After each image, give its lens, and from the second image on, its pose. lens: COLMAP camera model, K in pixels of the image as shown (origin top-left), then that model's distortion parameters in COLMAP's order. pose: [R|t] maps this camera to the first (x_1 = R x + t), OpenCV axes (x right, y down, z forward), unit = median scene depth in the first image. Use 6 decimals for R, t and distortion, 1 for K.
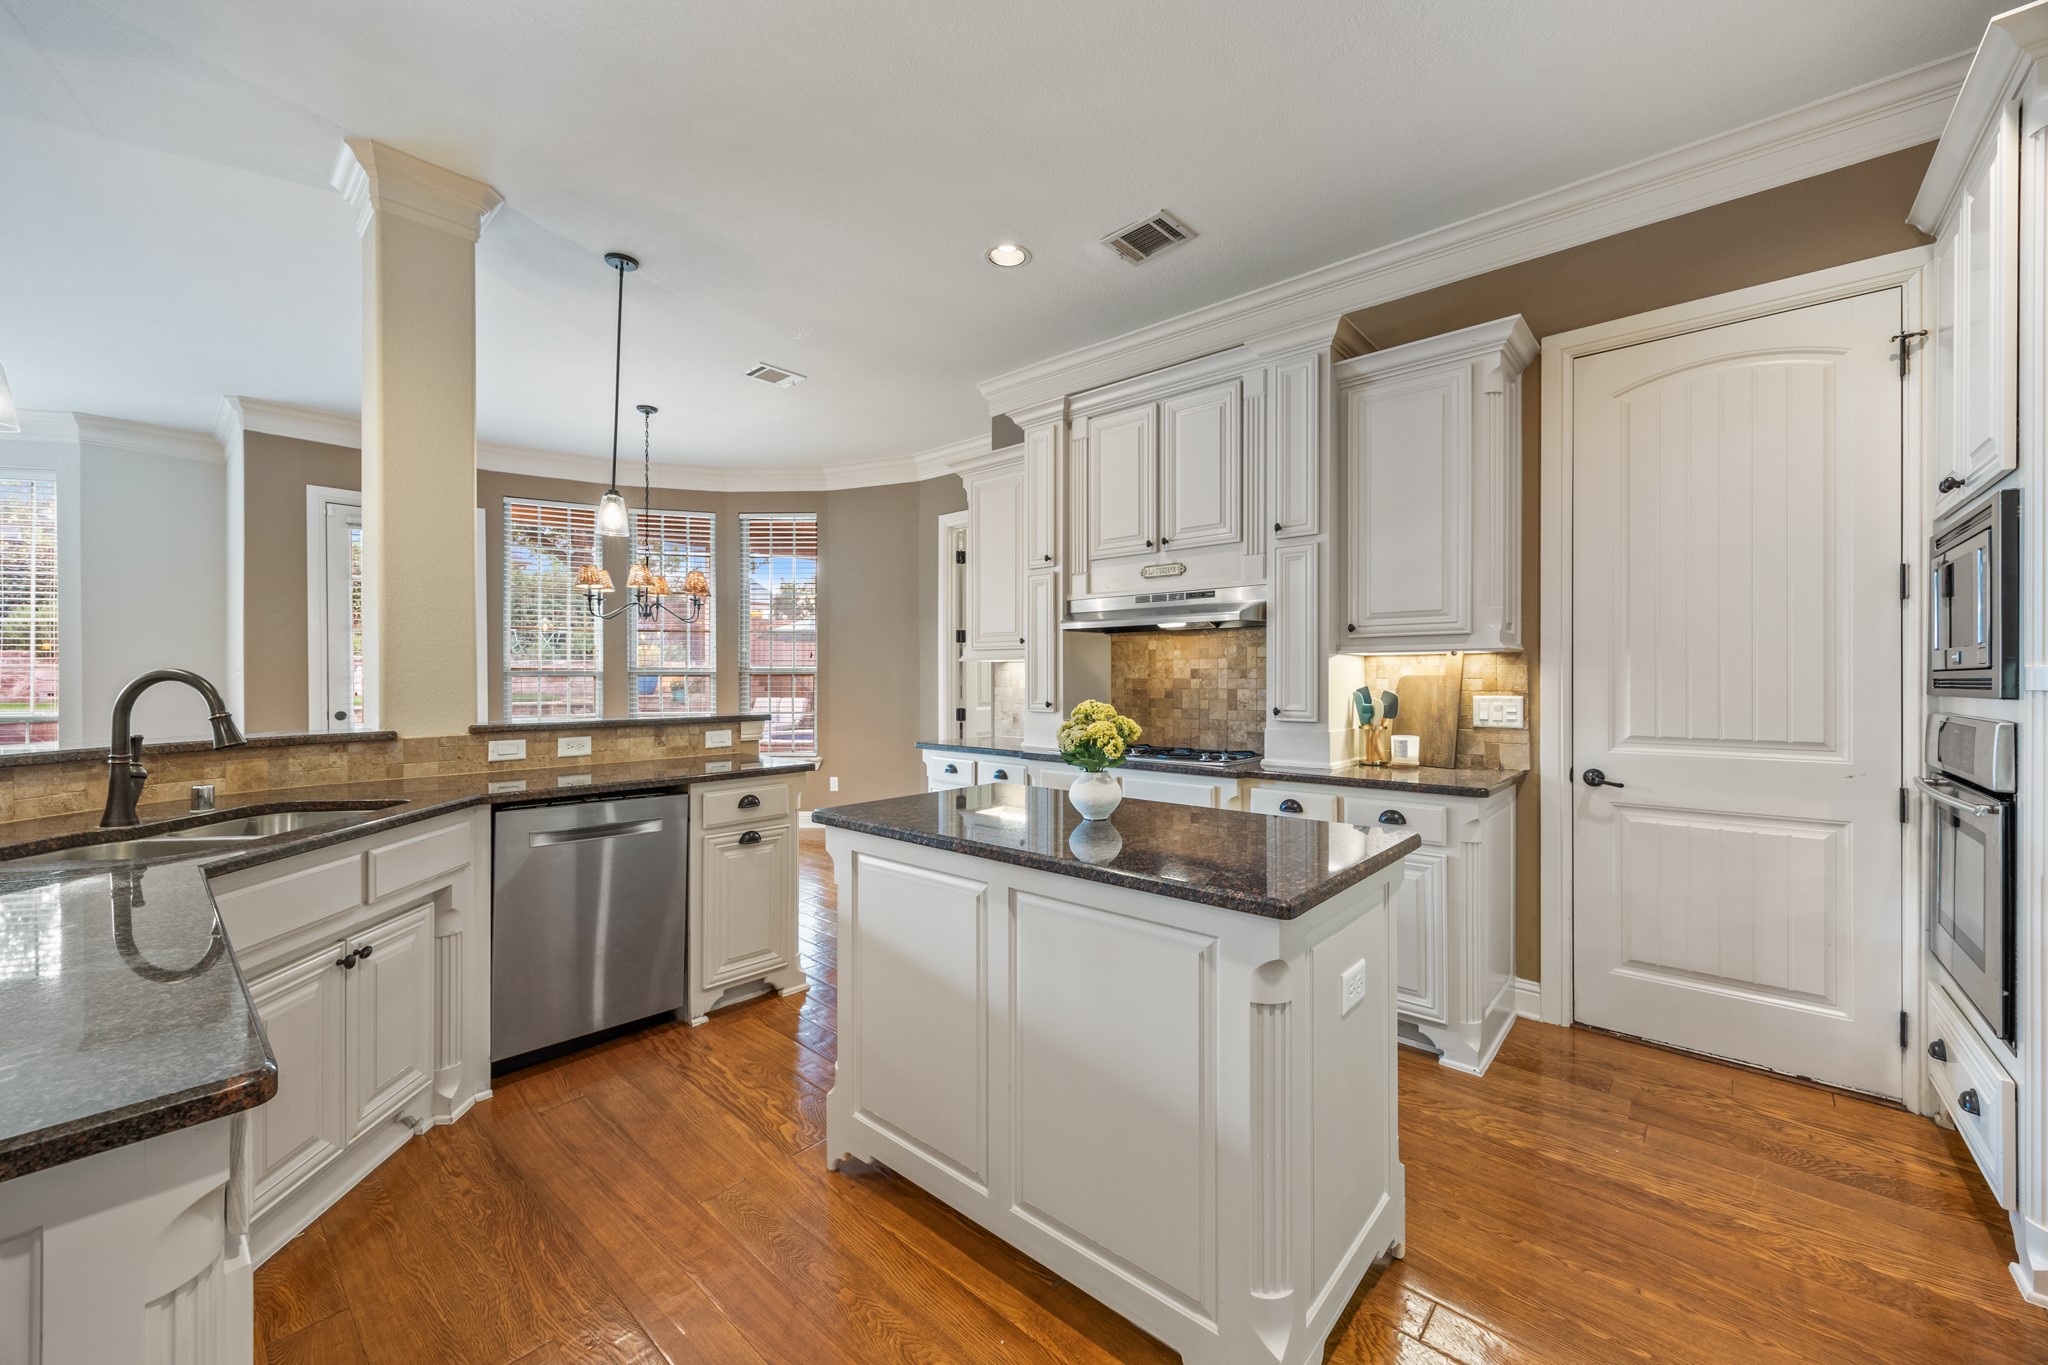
lens RADIAL K [[786.4, 0, 1037.1], [0, 786.4, 682.4], [0, 0, 1]] dist [-0.009204, -0.000093]
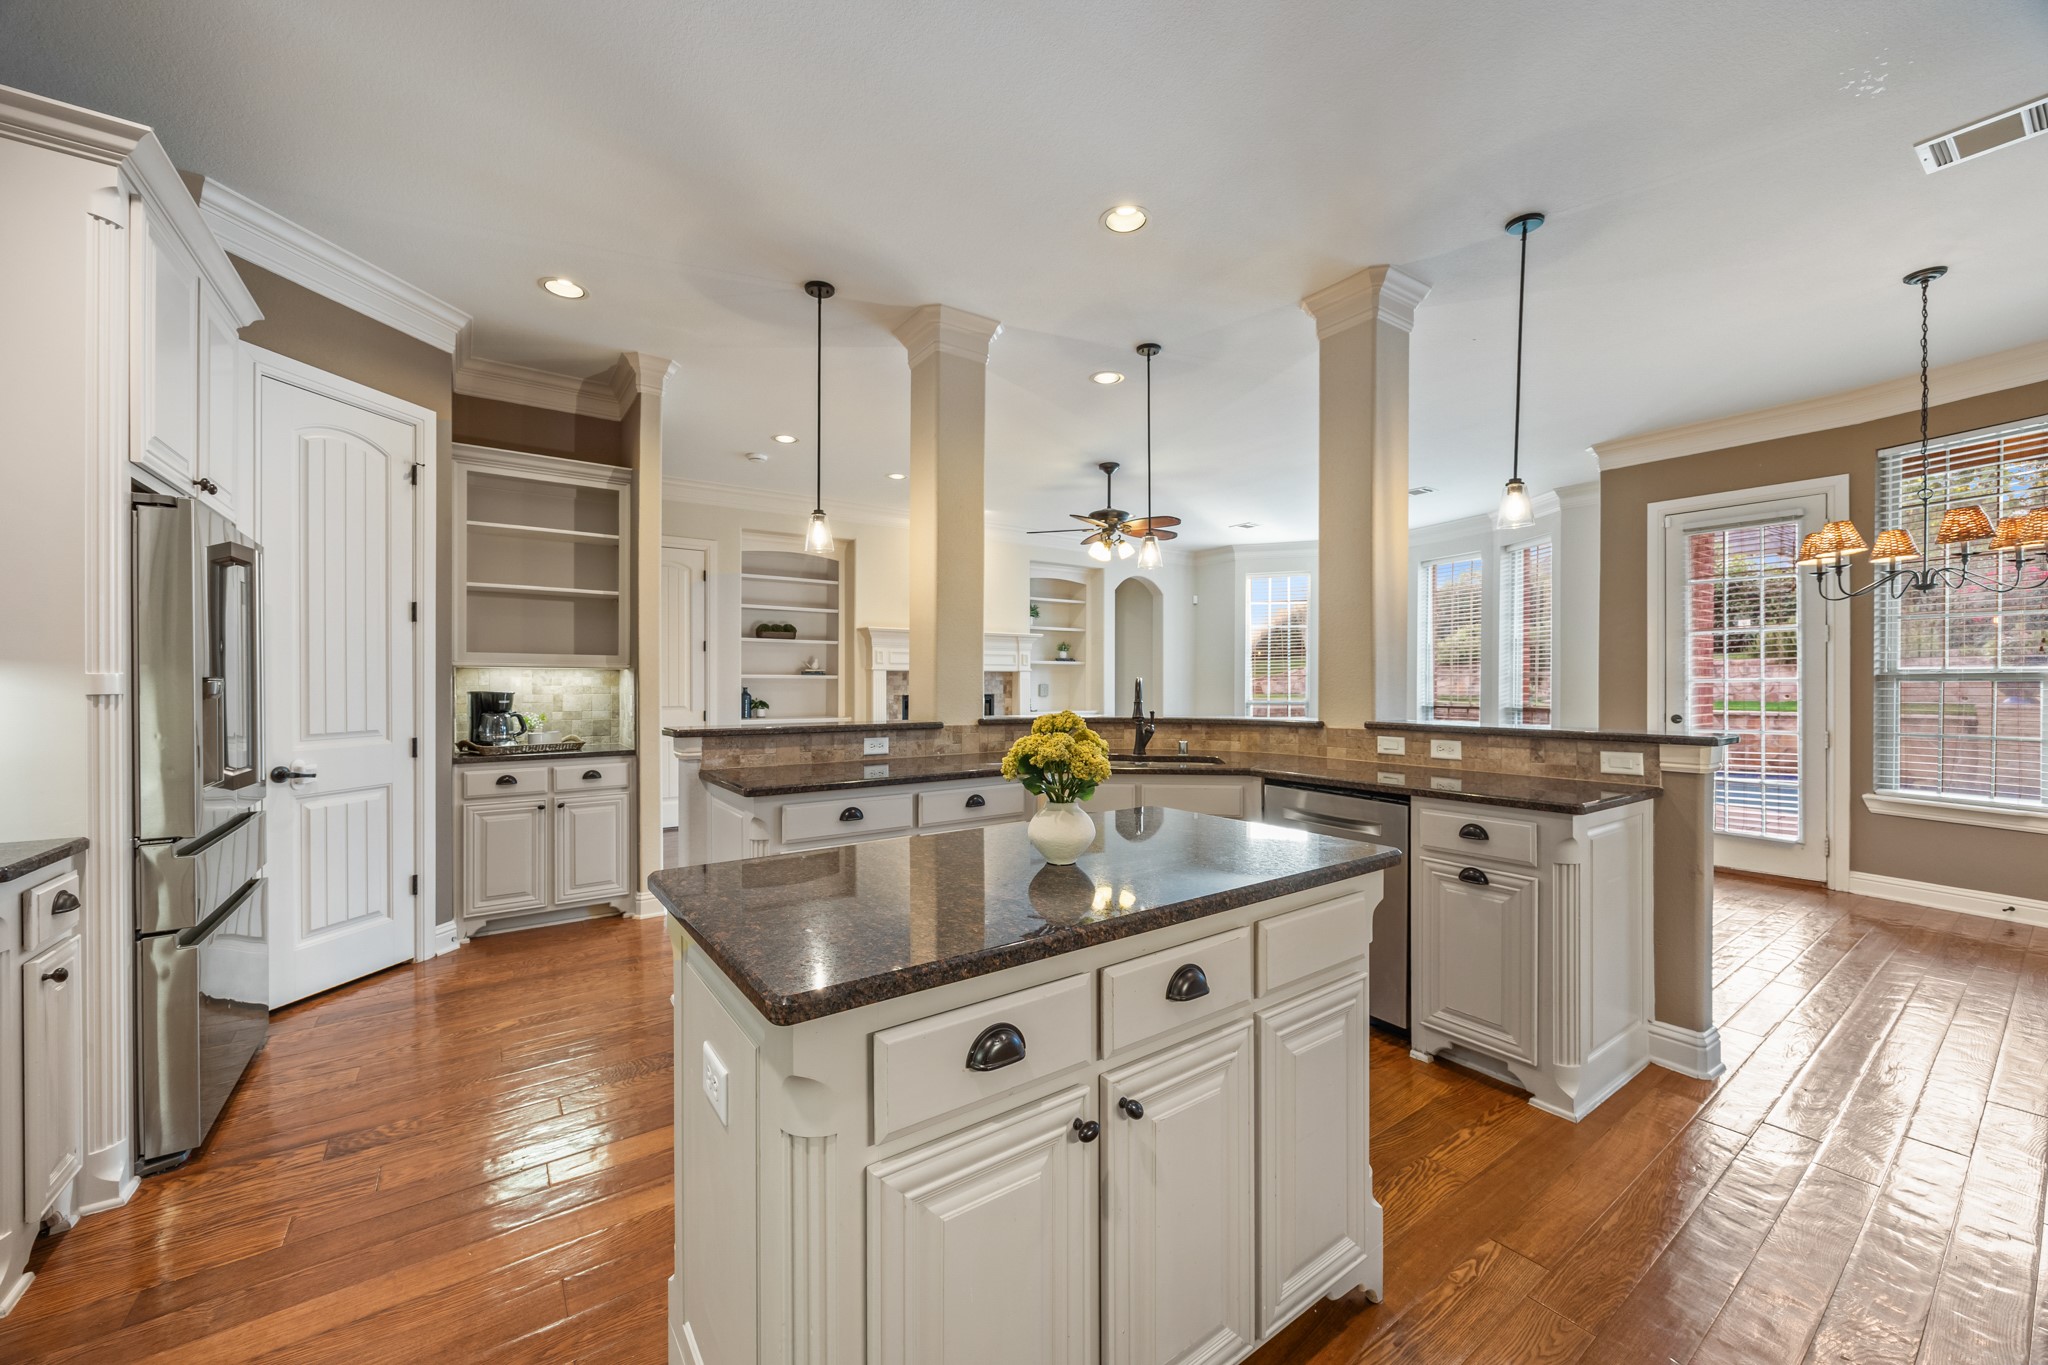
lens RADIAL K [[786.4, 0, 1037.1], [0, 786.4, 682.4], [0, 0, 1]] dist [-0.009204, -0.000093]
pose [[-0.223249, 0.001608, -0.974760, 0.531049], [-0.006614, 0.999973, 0.003165, -0.005287], [0.974739, 0.007154, -0.223232, 0.722240]]
